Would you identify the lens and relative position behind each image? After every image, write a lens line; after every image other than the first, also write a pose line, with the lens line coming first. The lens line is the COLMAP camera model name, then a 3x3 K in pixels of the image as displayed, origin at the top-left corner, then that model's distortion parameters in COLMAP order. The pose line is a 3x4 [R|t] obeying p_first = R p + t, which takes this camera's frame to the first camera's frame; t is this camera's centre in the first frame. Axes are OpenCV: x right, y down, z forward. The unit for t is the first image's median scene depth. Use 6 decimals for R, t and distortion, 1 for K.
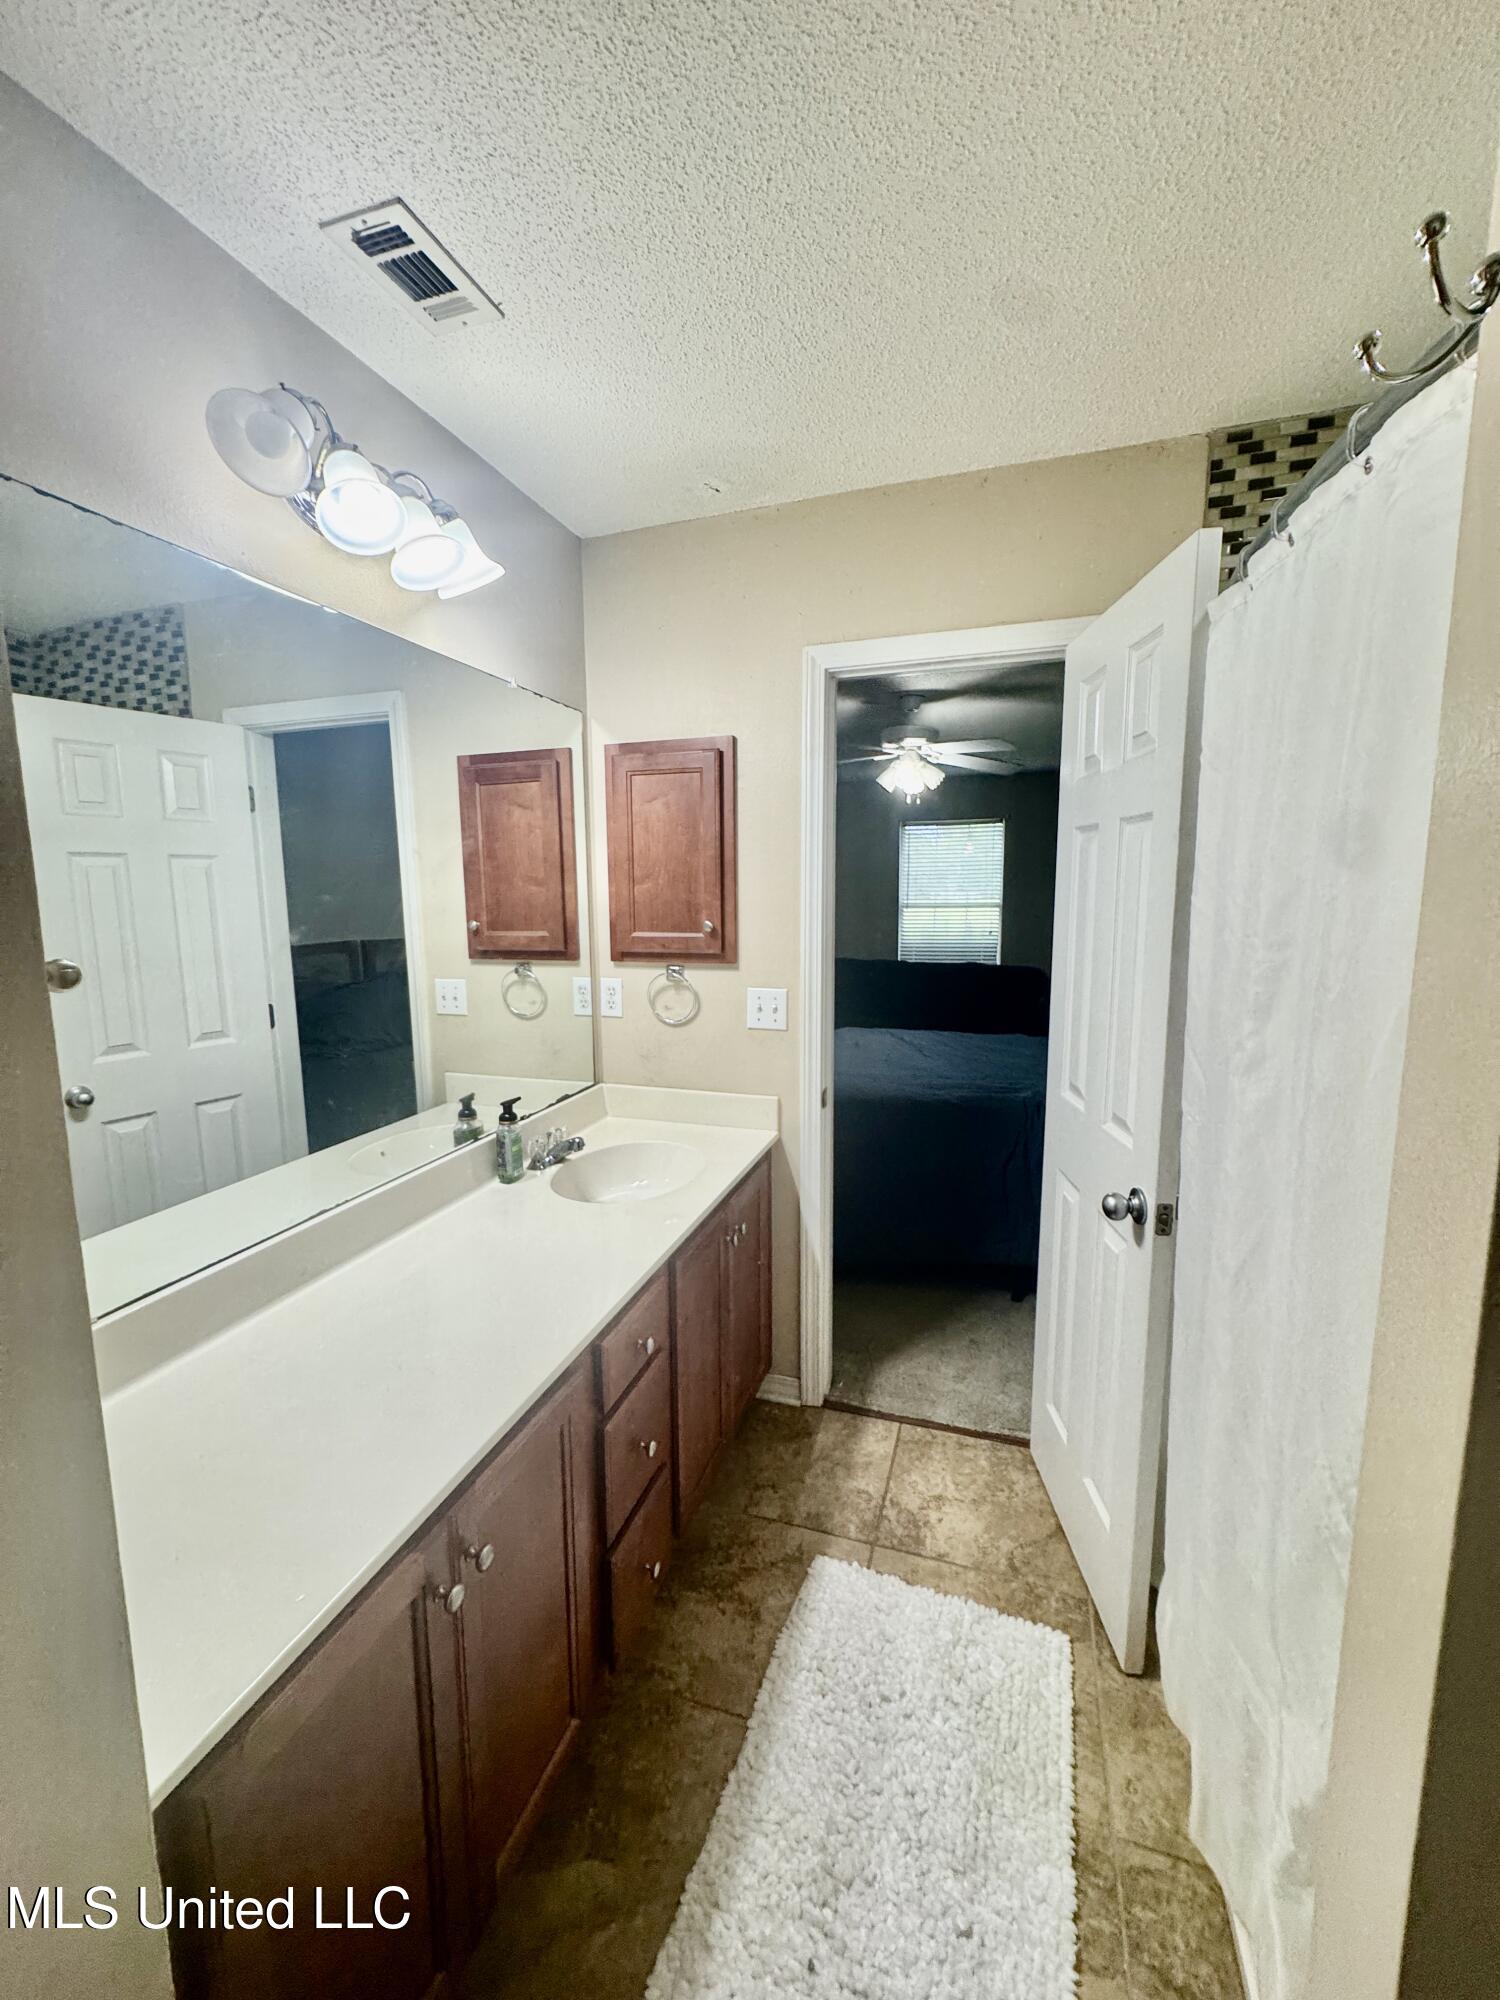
lens RADIAL K [[794.1, 0, 744.9], [0, 794.1, 996.3], [0, 0, 1]] dist [-0.000029, 0.000351]
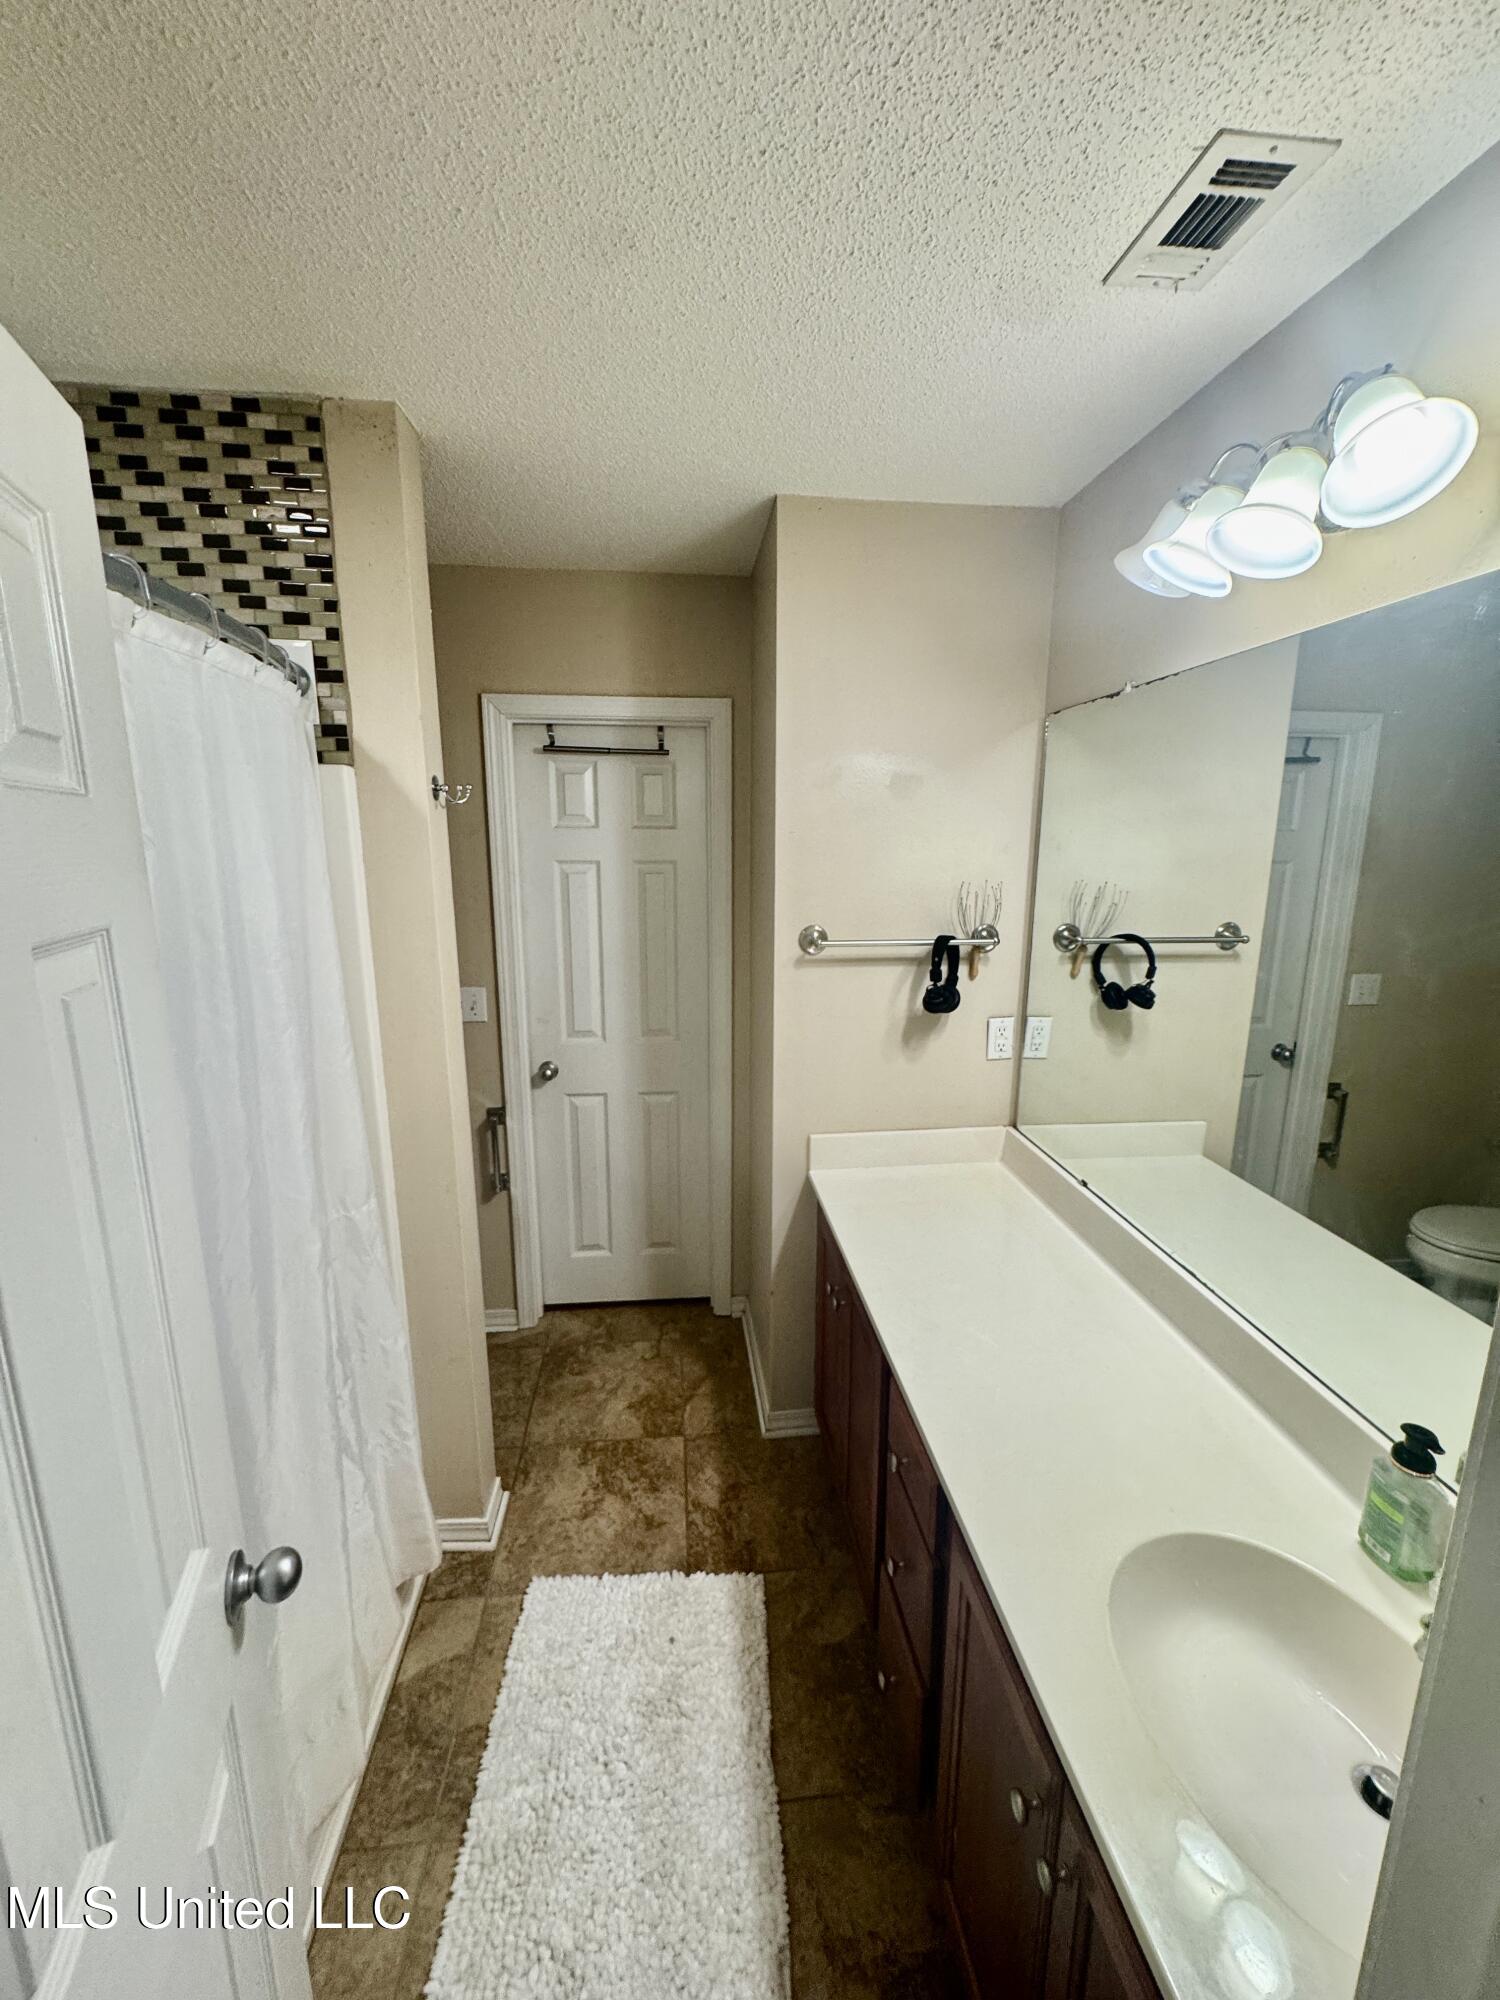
lens RADIAL K [[794.1, 0, 744.1], [0, 794.1, 1002.1], [0, 0, 1]] dist [-0.000029, 0.000351]
pose [[-0.915060, 0.067407, -0.397645, 0.434120], [-0.067438, 0.946483, 0.315630, -0.360737], [0.397640, 0.315637, -0.861543, 1.818552]]
